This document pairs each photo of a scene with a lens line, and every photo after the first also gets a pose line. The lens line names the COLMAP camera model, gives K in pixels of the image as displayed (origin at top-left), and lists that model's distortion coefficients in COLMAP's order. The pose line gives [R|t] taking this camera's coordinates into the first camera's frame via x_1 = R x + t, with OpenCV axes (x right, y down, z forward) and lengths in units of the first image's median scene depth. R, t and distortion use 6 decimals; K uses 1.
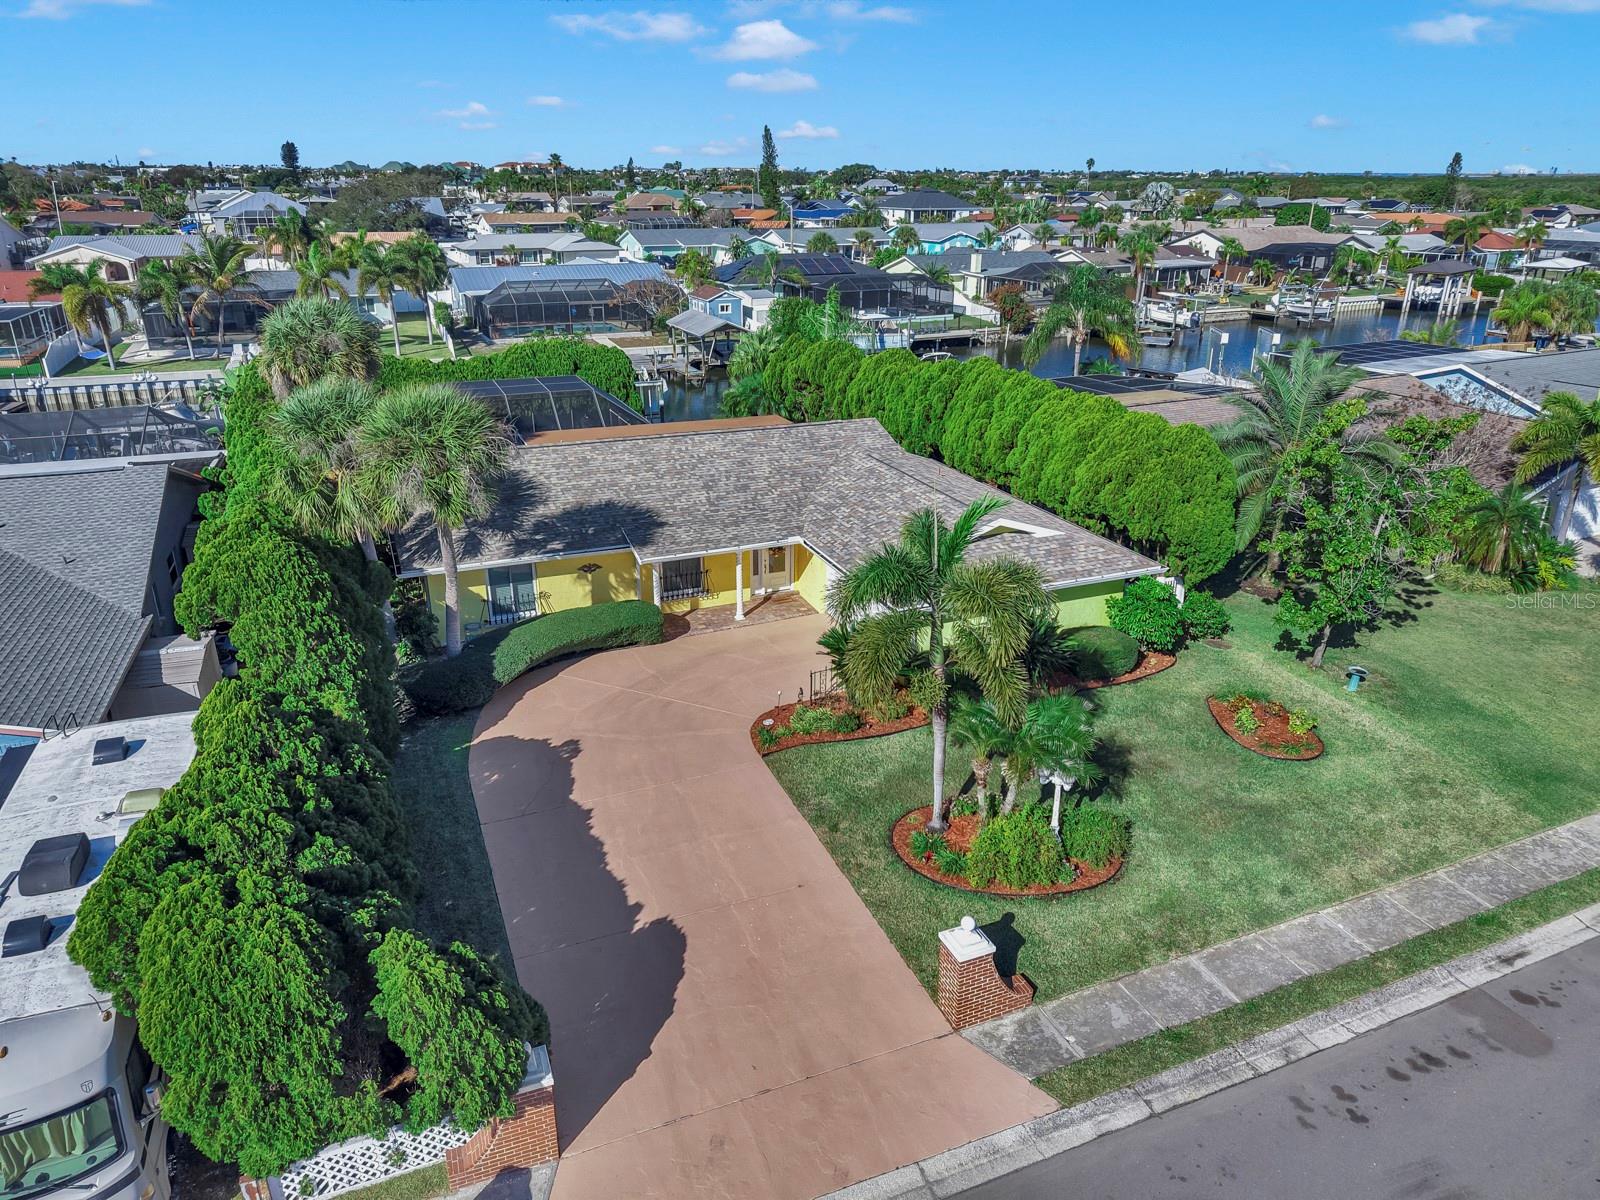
lens RADIAL K [[1065.1, 0, 800.0], [0, 1065.1, 600.0], [0, 0, 1]] dist [0.032697, -0.031387]
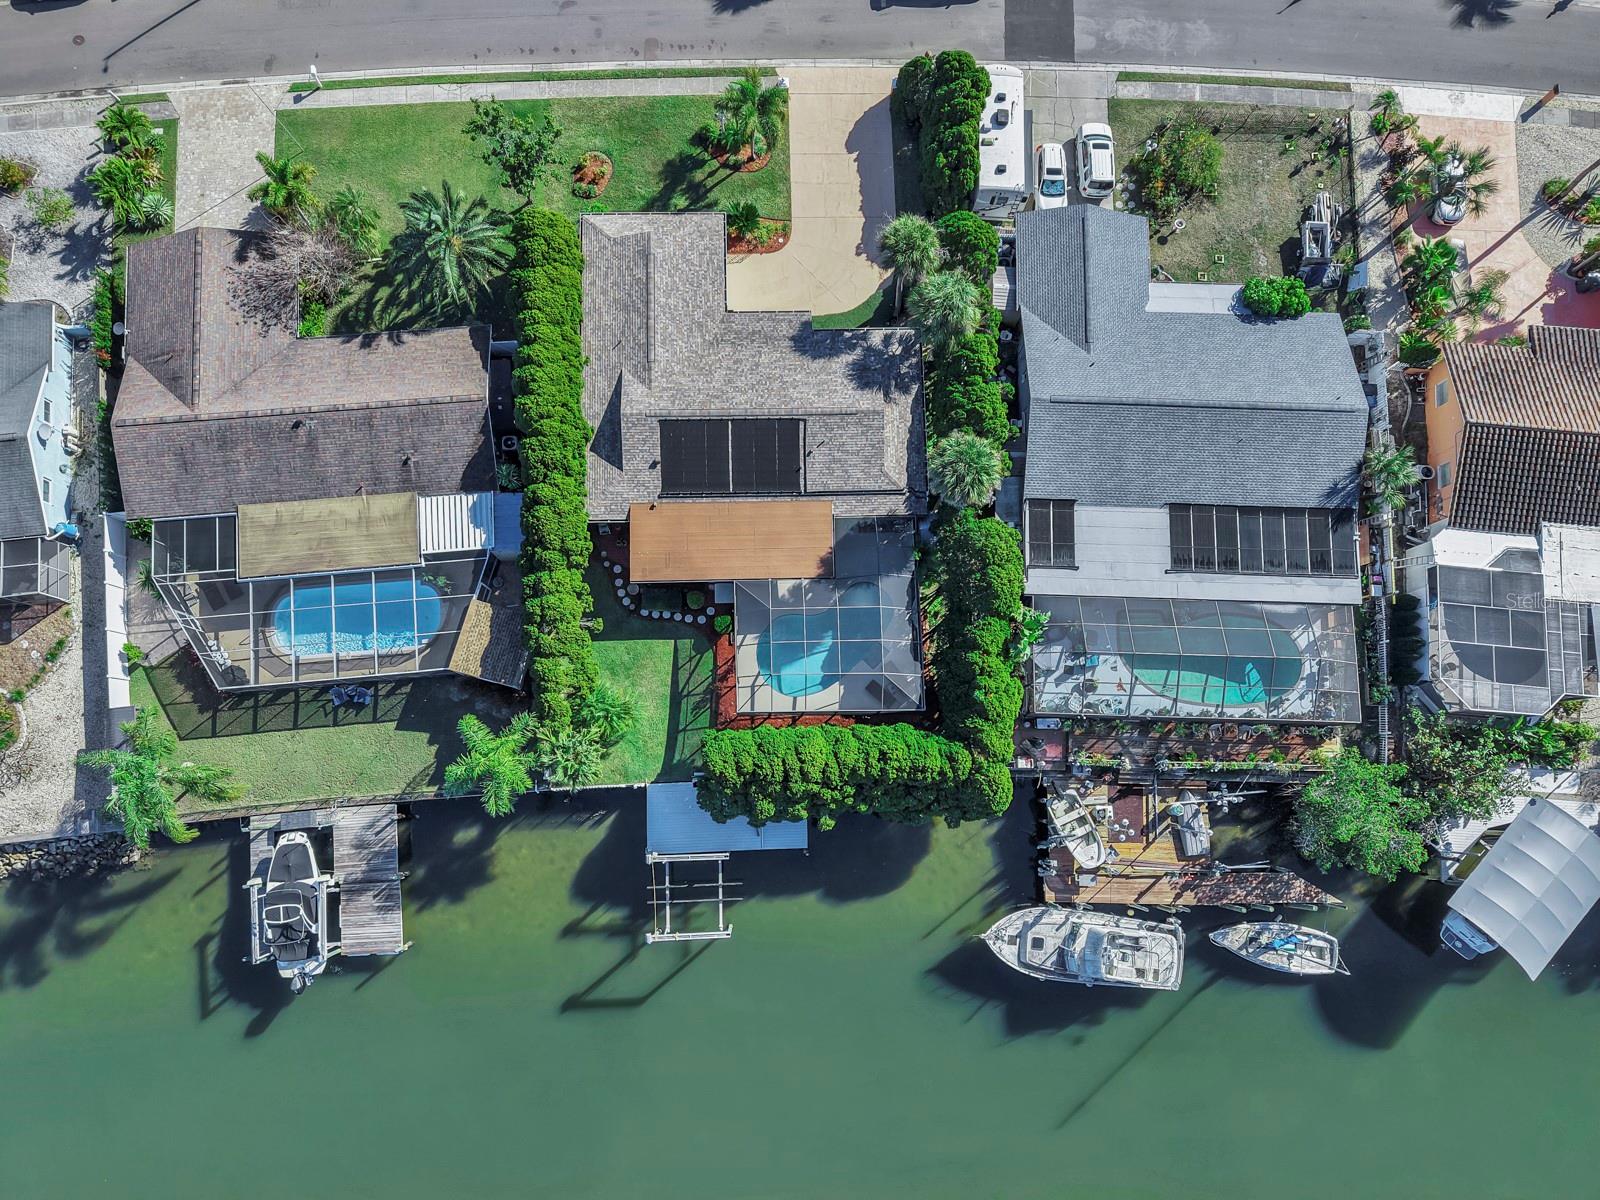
lens RADIAL K [[1065.1, 0, 800.0], [0, 1065.1, 600.0], [0, 0, 1]] dist [0.032697, -0.031387]
pose [[-0.931001, -0.363213, 0.036228, -0.430523], [0.103084, -0.166414, 0.980653, -2.276295], [-0.350157, 0.916724, 0.192373, 1.187897]]
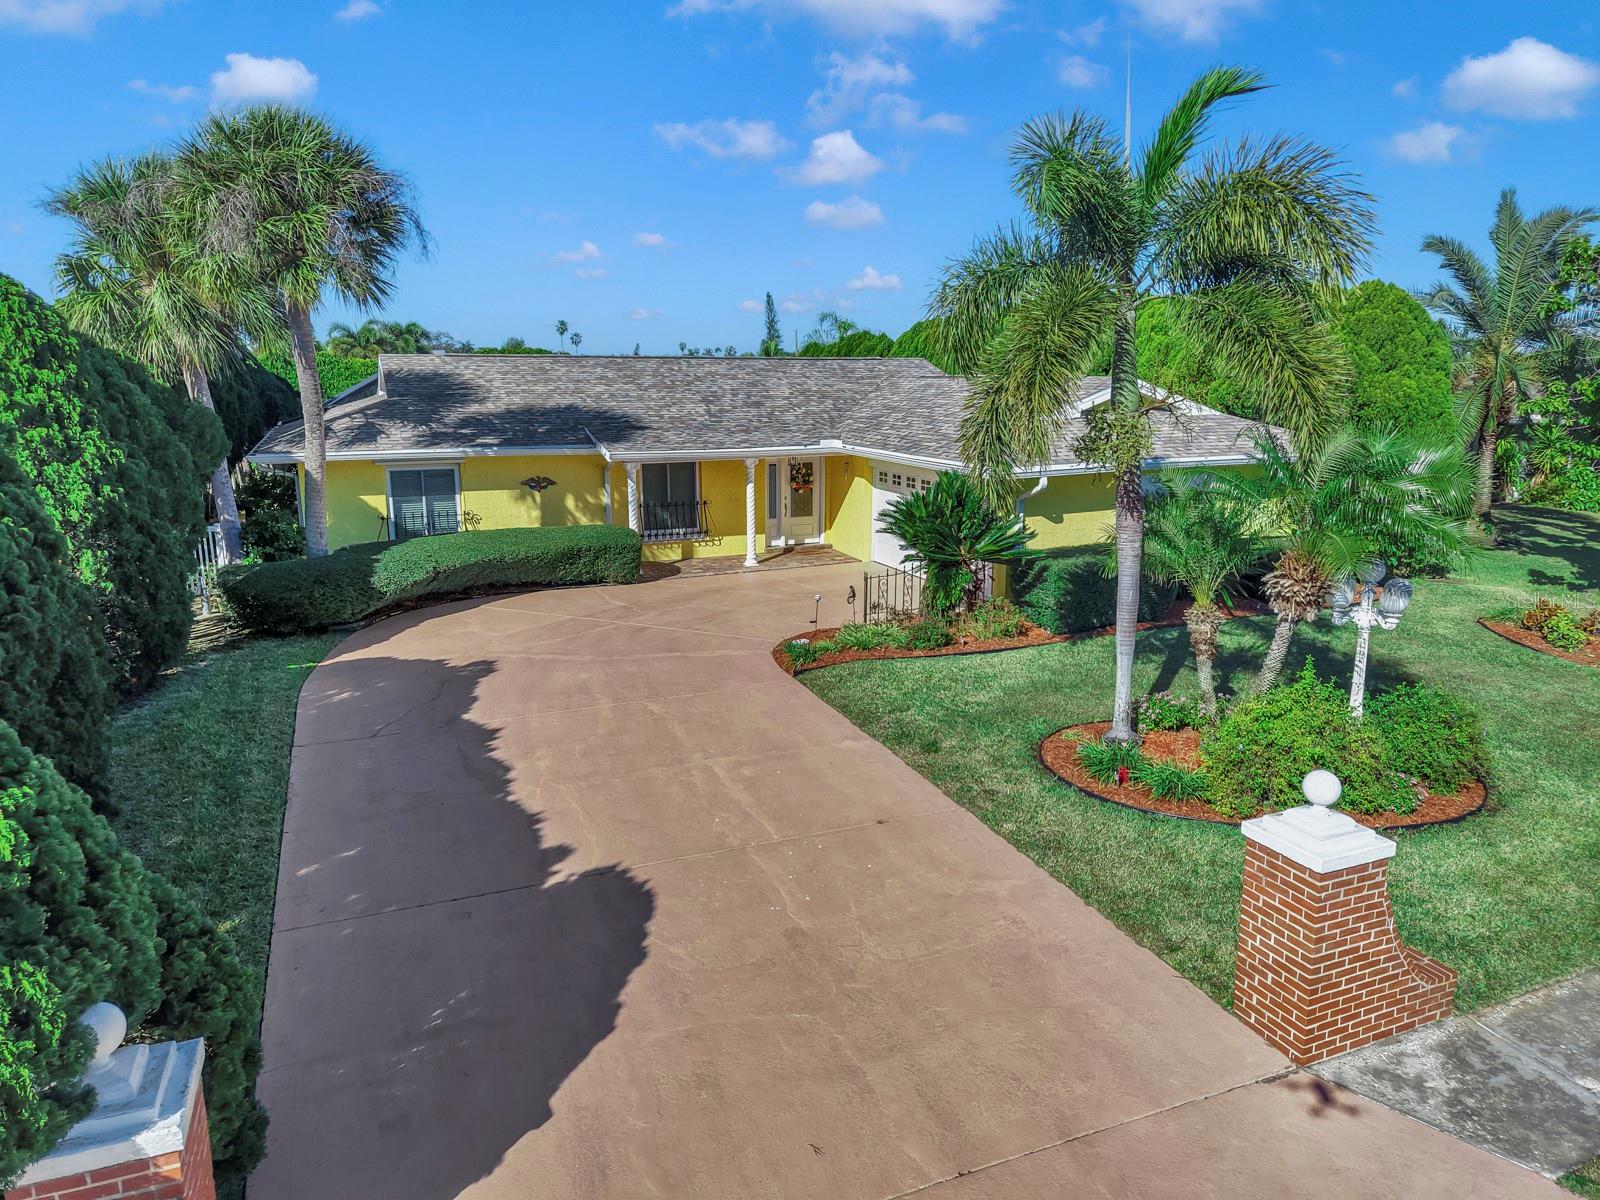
lens RADIAL K [[1065.1, 0, 800.0], [0, 1065.1, 600.0], [0, 0, 1]] dist [0.032697, -0.031387]
pose [[0.999988, -0.004441, 0.001877, -0.029071], [0.004690, 0.986211, -0.165429, 0.182548], [-0.001116, 0.165436, 0.986220, 0.351692]]
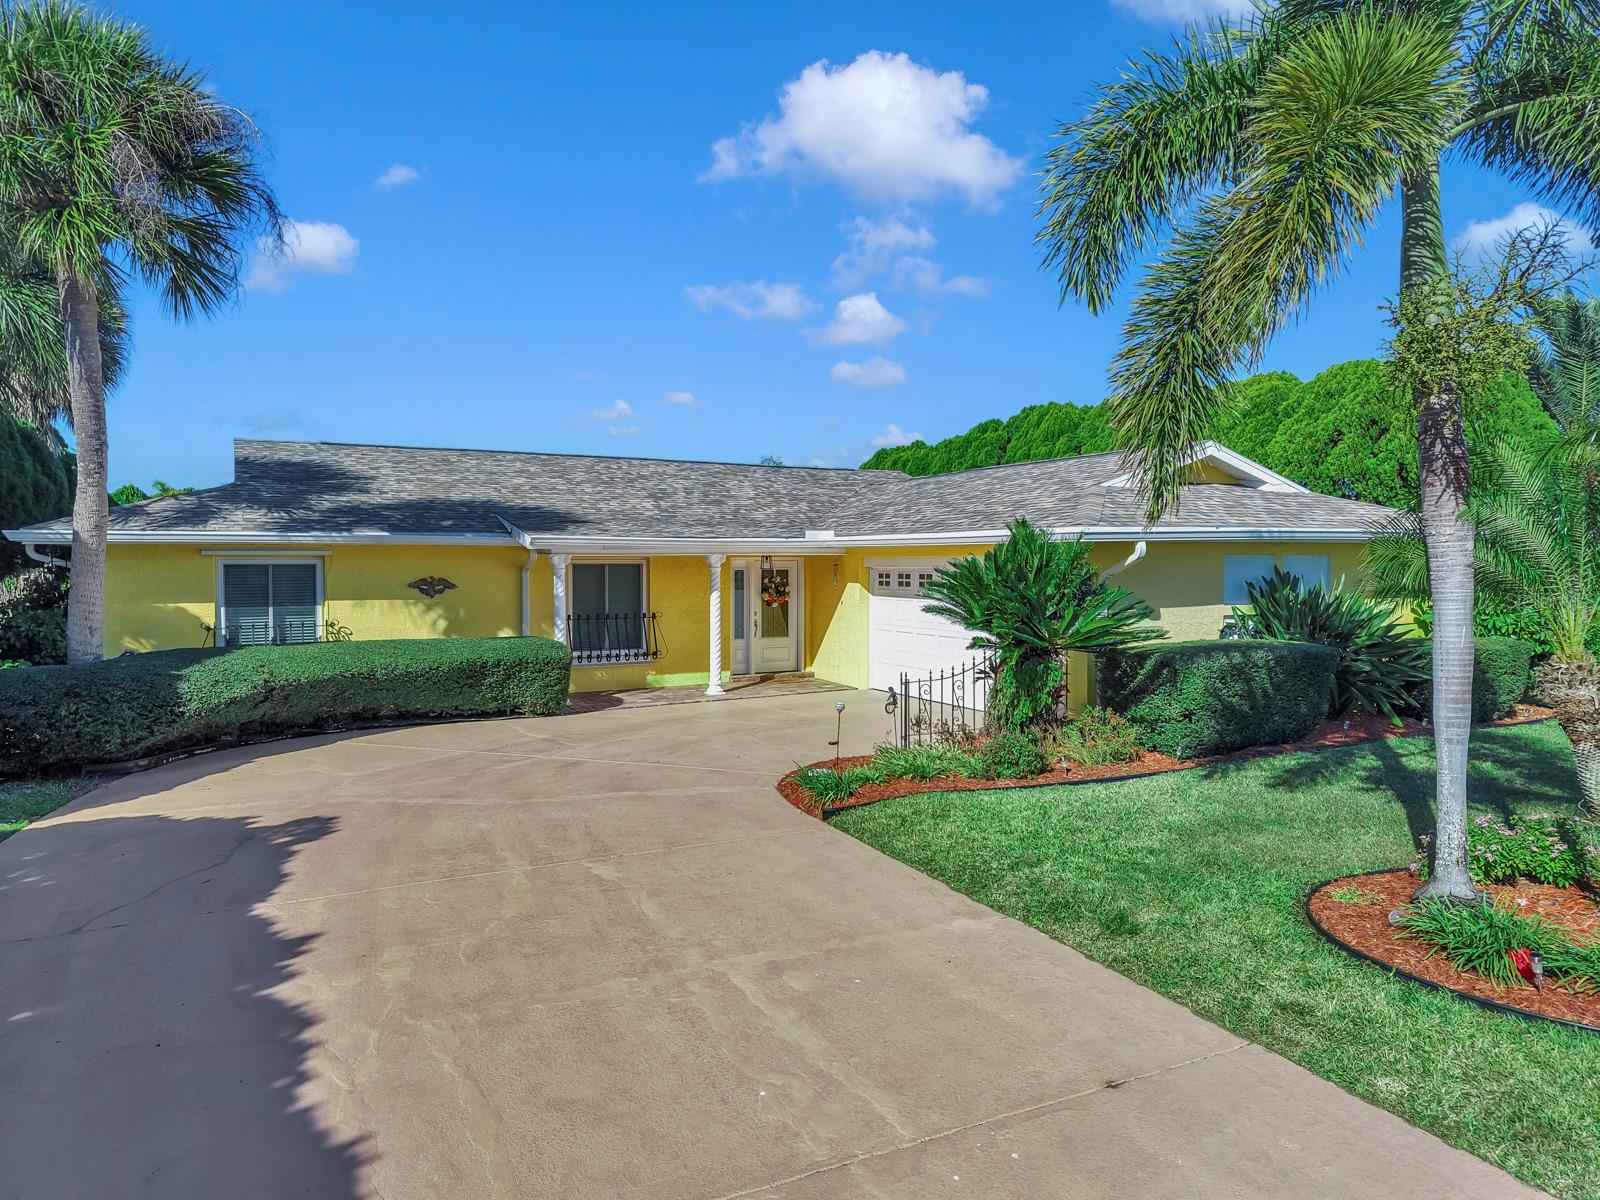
lens RADIAL K [[1068.3, 0, 800.0], [0, 1068.3, 600.0], [0, 0, 1]] dist [0.003414, -0.002270]
pose [[0.996665, -0.007350, 0.081267, -0.065776], [0.034508, 0.940461, -0.338147, 0.180187], [-0.073943, 0.339823, 0.937578, 0.548512]]
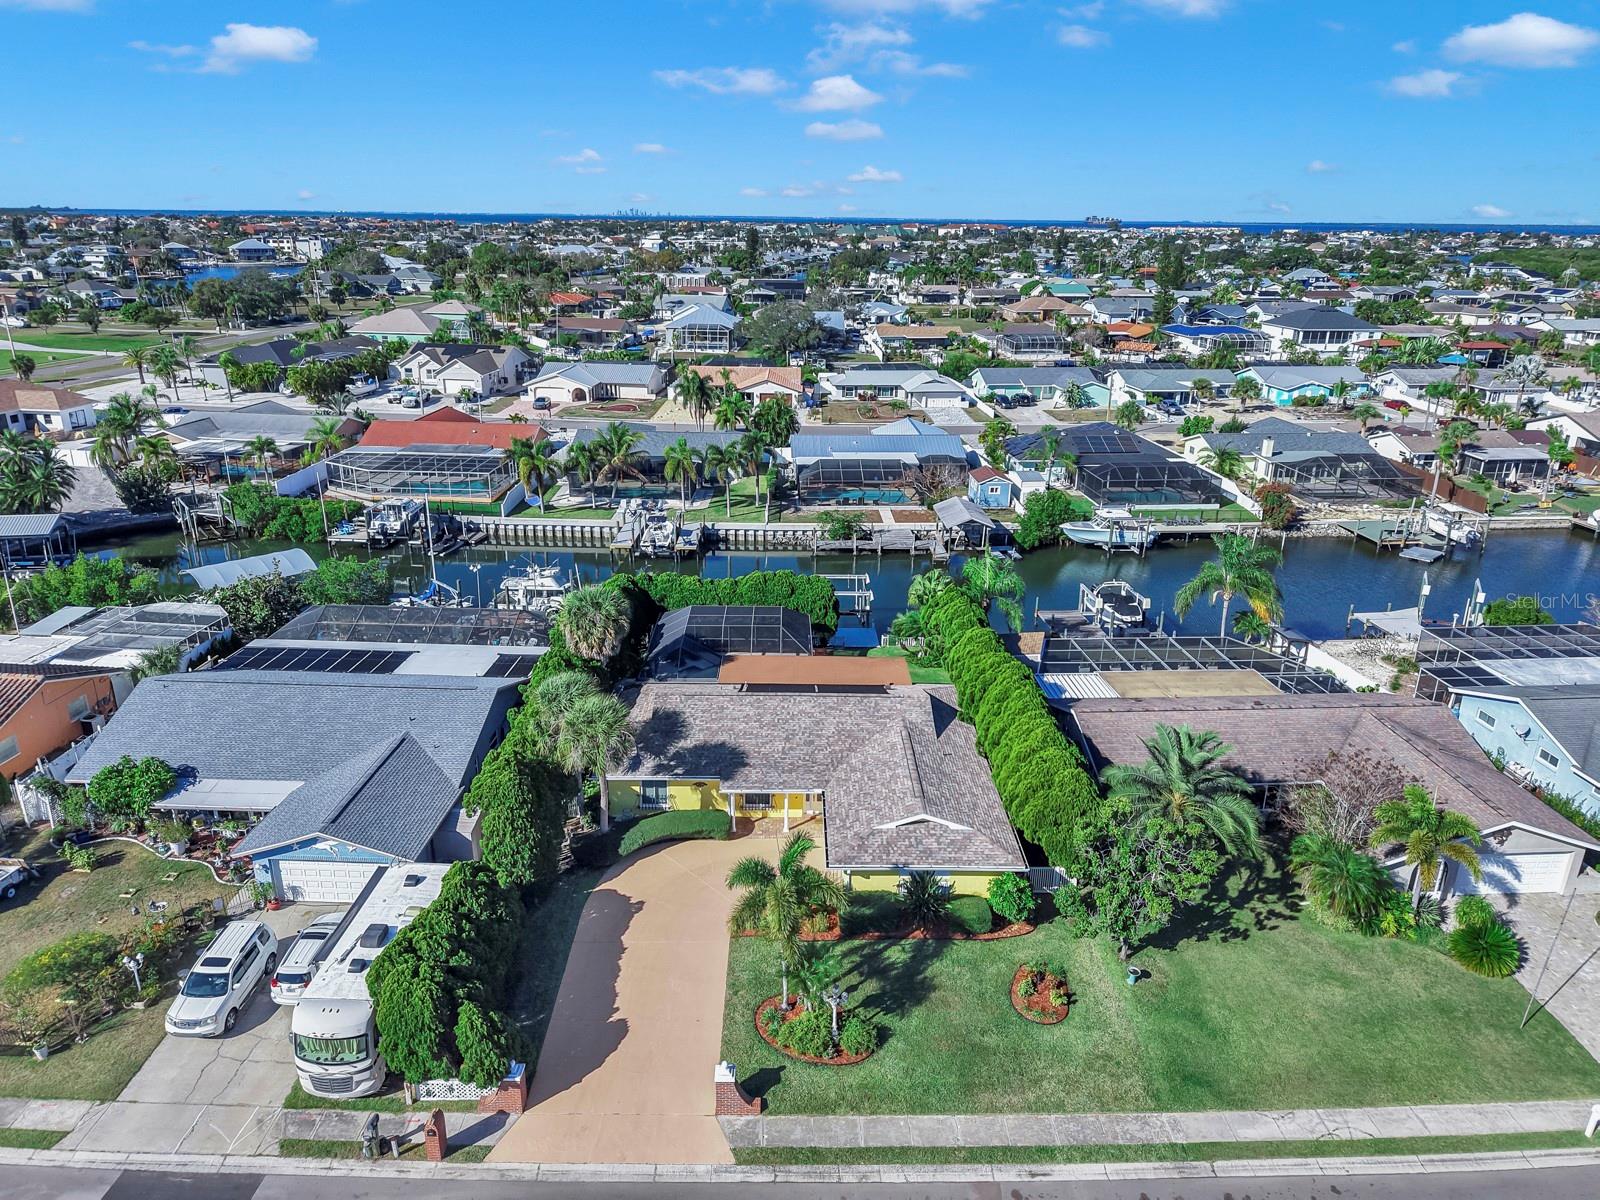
lens RADIAL K [[1065.1, 0, 800.0], [0, 1065.1, 600.0], [0, 0, 1]] dist [0.032697, -0.031387]
pose [[0.924815, 0.133882, -0.356078, 0.553016], [-0.147927, 0.988921, -0.012373, -0.352666], [0.350477, 0.064116, 0.934374, -0.569019]]
